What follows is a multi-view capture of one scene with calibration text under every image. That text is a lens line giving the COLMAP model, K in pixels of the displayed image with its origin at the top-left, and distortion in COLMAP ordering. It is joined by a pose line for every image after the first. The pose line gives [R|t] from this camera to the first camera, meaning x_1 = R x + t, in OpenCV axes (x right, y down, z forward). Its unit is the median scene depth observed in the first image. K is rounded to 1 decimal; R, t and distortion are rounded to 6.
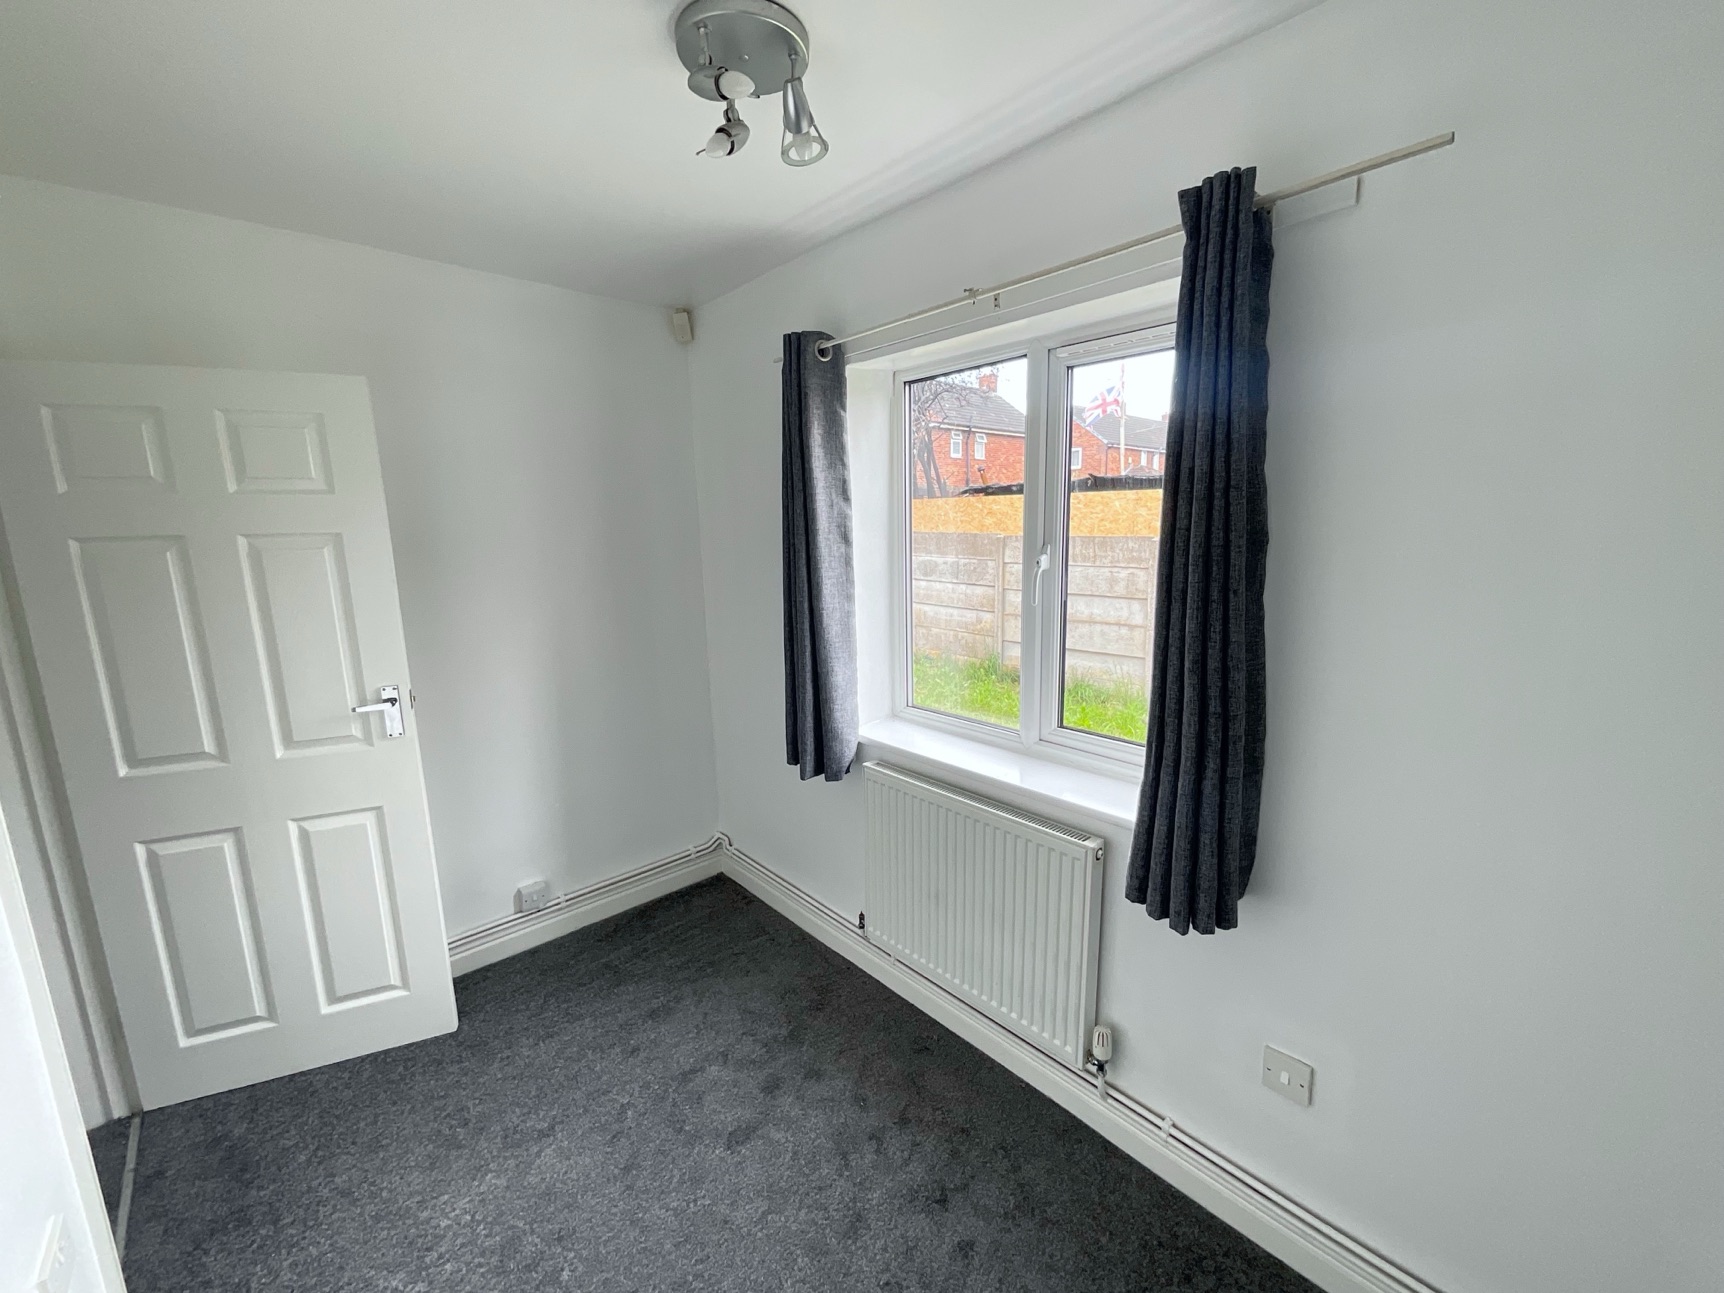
lens RADIAL K [[700.1, 0, 862.0], [0, 700.1, 646.5], [0, 0, 1]] dist [0.002155, -0.002309]
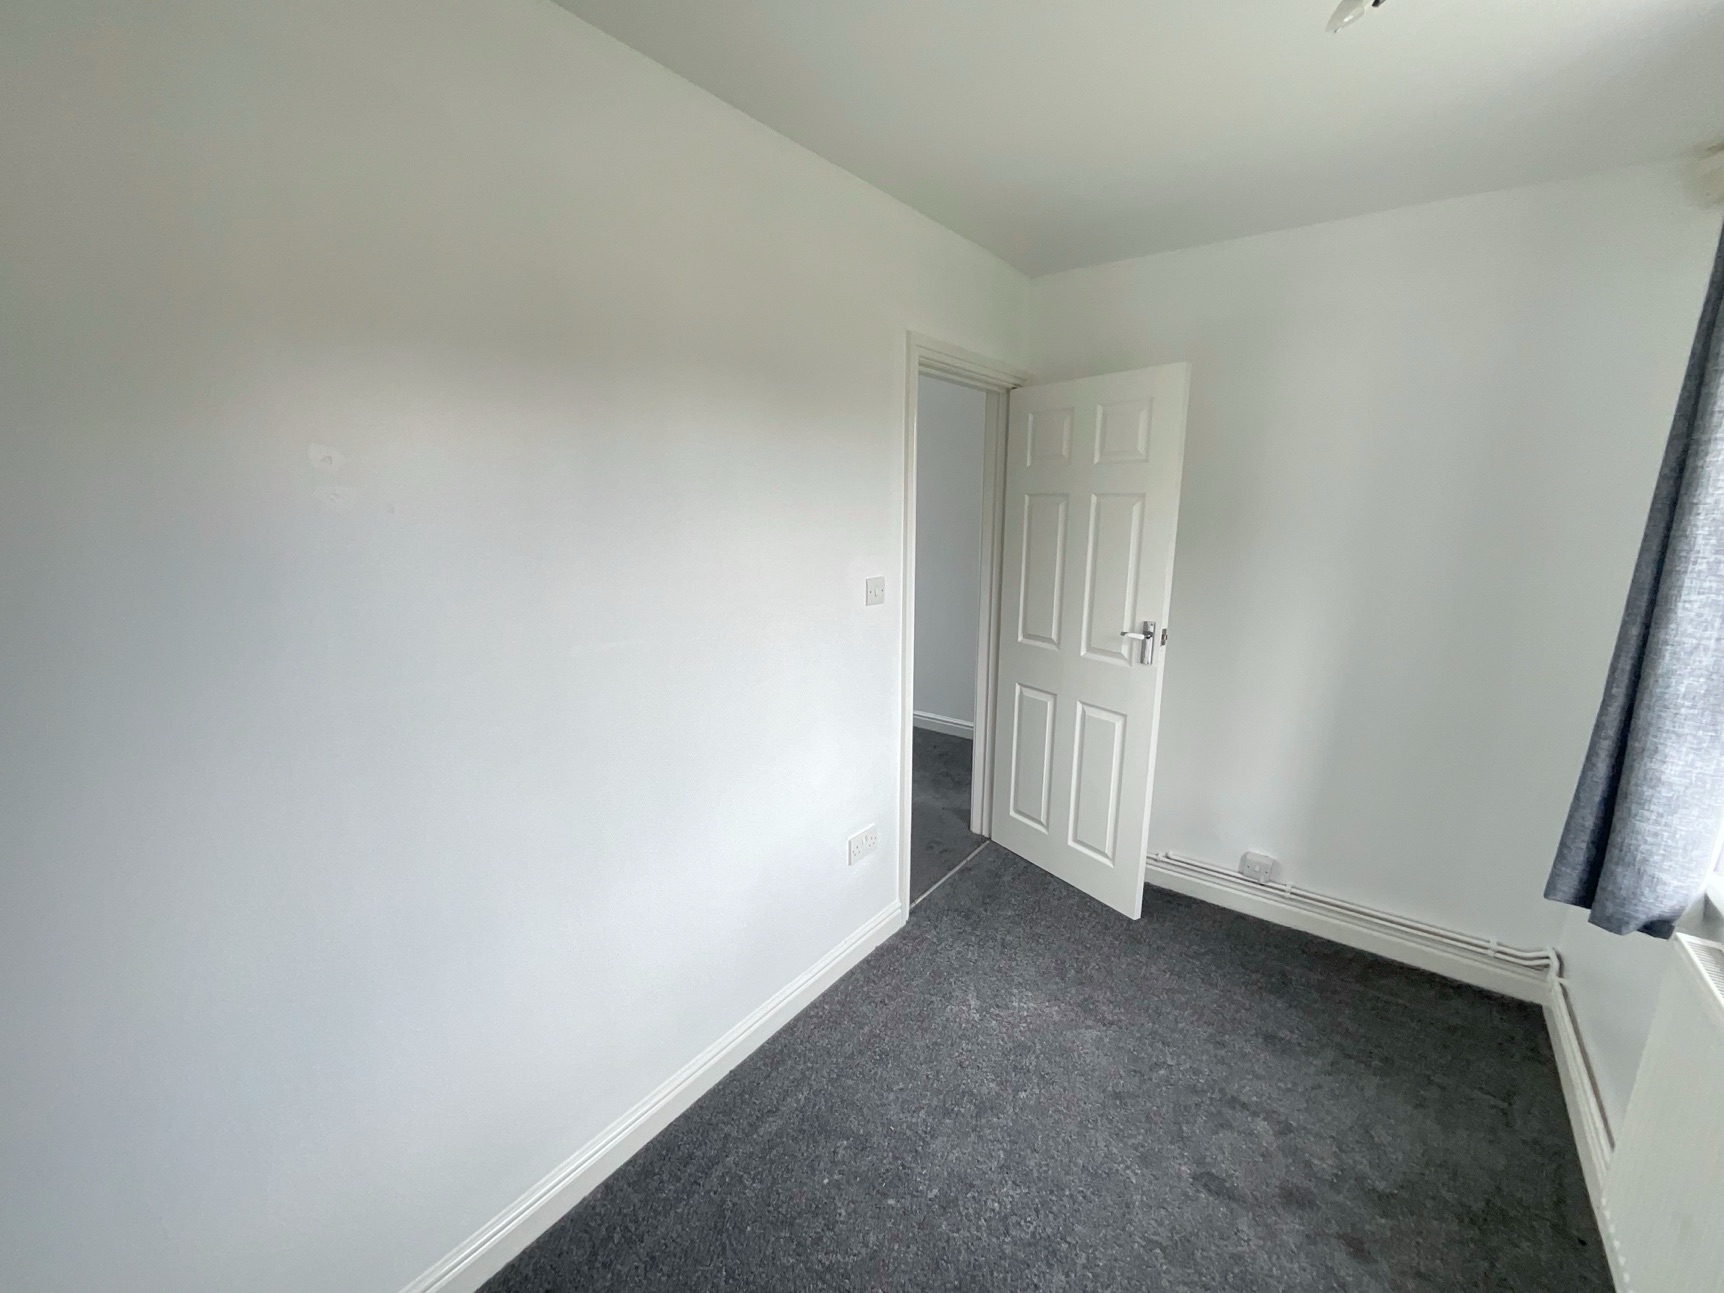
lens RADIAL K [[711.0, 0, 859.4], [0, 711.0, 650.7], [0, 0, 1]] dist [0.000906, 0.000584]
pose [[0.176111, 0.228358, -0.957516, 0.412567], [-0.175353, 0.964440, 0.197757, -0.049119], [0.968626, 0.133076, 0.209892, 0.255503]]
